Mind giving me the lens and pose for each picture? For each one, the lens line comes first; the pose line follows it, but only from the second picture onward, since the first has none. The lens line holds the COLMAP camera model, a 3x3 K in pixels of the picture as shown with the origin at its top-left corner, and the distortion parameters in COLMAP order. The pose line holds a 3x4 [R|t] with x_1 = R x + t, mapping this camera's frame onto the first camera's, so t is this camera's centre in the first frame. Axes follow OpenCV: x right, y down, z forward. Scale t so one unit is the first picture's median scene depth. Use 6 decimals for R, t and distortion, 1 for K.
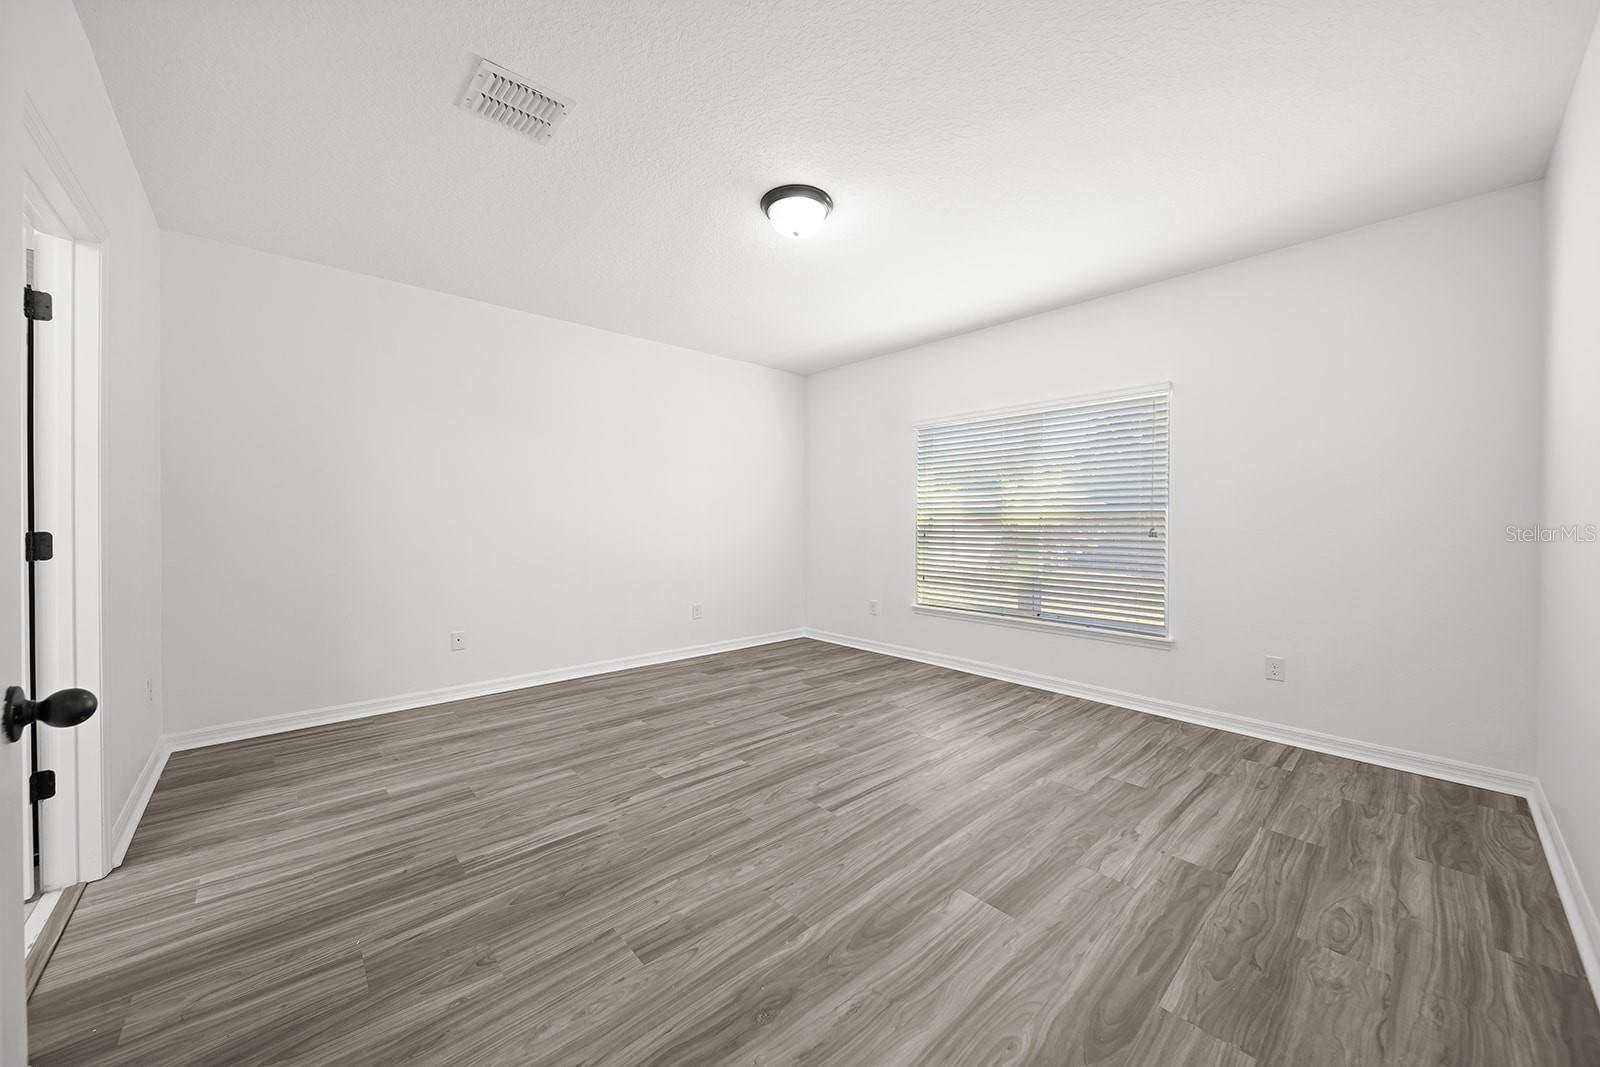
lens RADIAL K [[579.1, 0, 799.5], [0, 579.1, 527.5], [0, 0, 1]] dist [-0.000486, -0.001610]
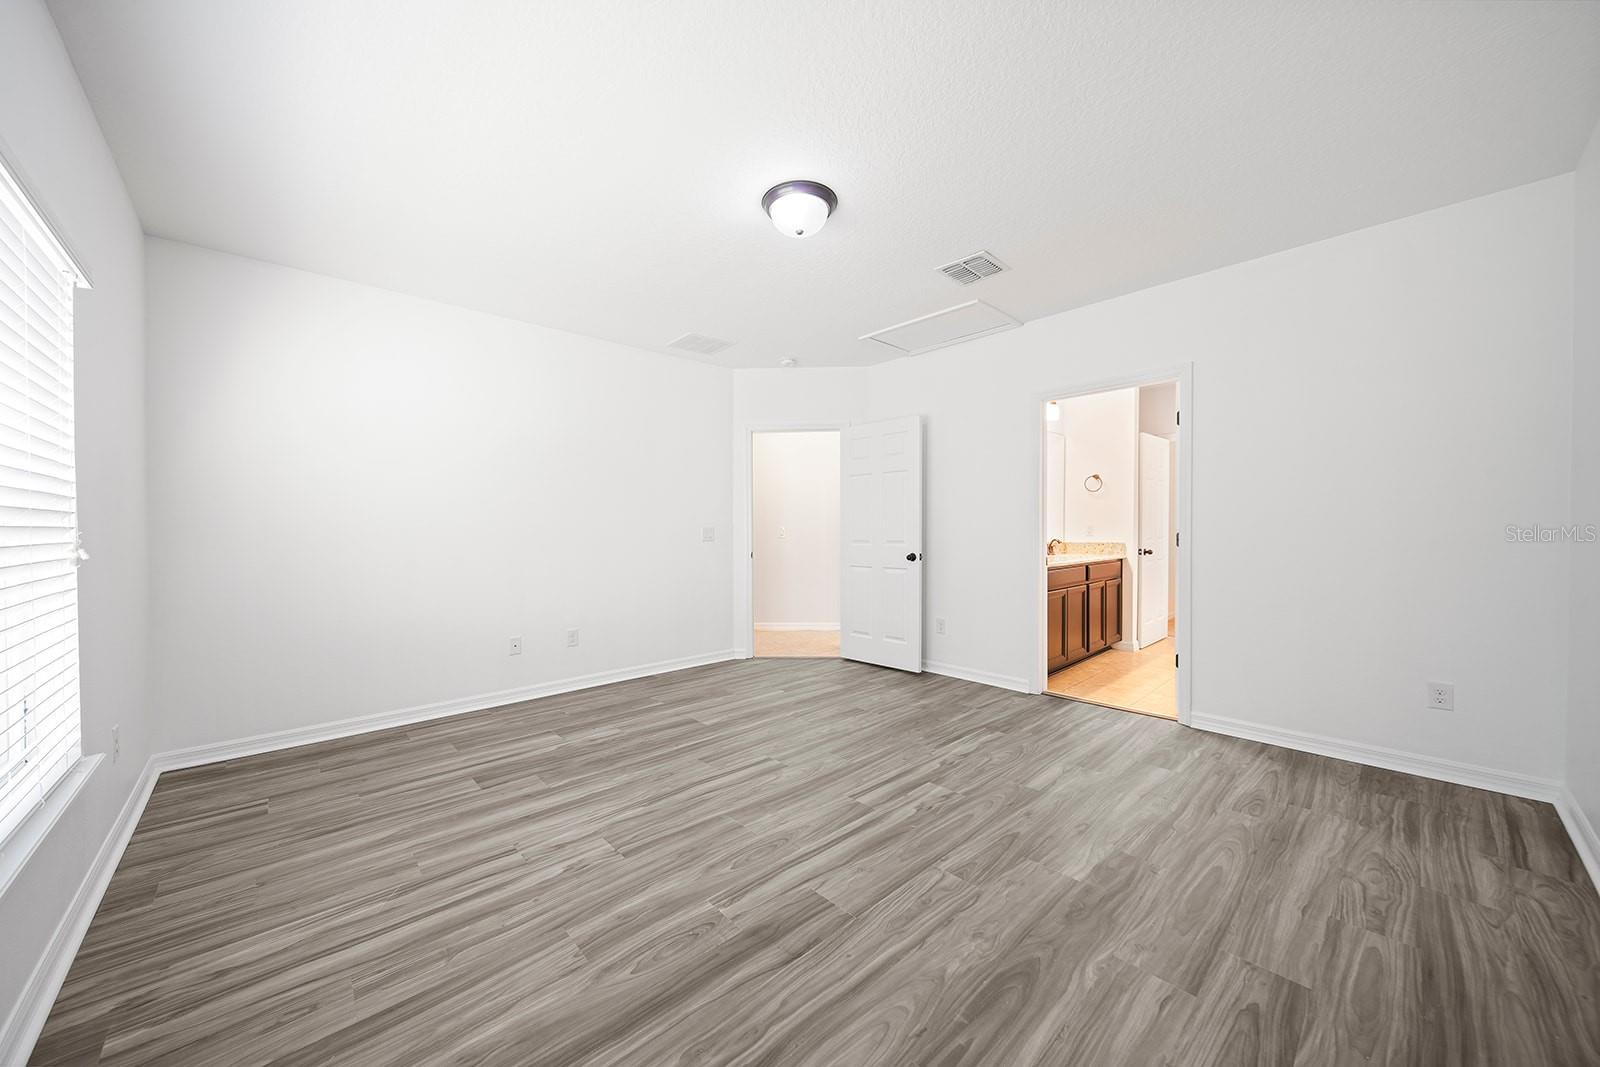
lens RADIAL K [[579.1, 0, 798.0], [0, 579.1, 531.6], [0, 0, 1]] dist [-0.000486, -0.001610]
pose [[-0.999890, 0.004318, -0.014164, 0.006941], [0.004070, 0.999839, 0.017493, -0.020855], [0.014237, 0.017433, -0.999747, 1.852918]]
